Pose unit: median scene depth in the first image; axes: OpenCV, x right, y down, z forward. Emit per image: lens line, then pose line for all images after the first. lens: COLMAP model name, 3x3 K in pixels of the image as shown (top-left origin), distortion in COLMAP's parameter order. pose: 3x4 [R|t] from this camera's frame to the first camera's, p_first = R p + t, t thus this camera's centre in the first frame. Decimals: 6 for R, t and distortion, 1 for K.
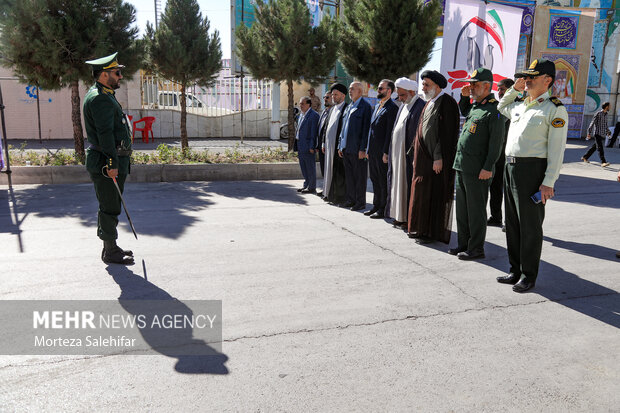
lens RADIAL K [[431.4, 0, 310.0], [0, 431.4, 206.5], [0, 0, 1]] dist [-0.080434, 0.059263]
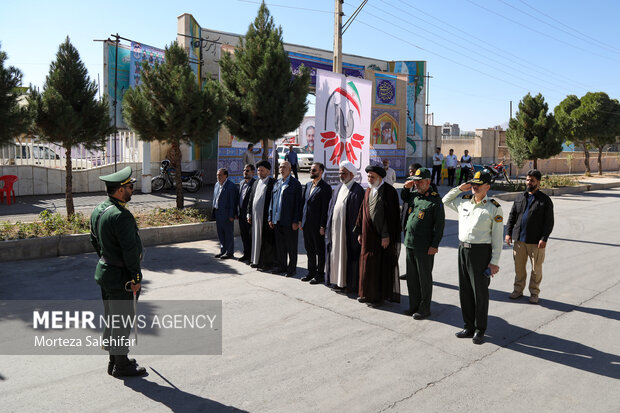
lens RADIAL K [[415.8, 0, 310.0], [0, 415.8, 206.5], [0, 0, 1]] dist [-0.125262, 0.073273]
pose [[0.939097, -0.047575, 0.340344, -0.149411], [0.079087, 0.993707, -0.079315, -0.060767], [-0.334429, 0.101401, 0.936950, -0.015293]]
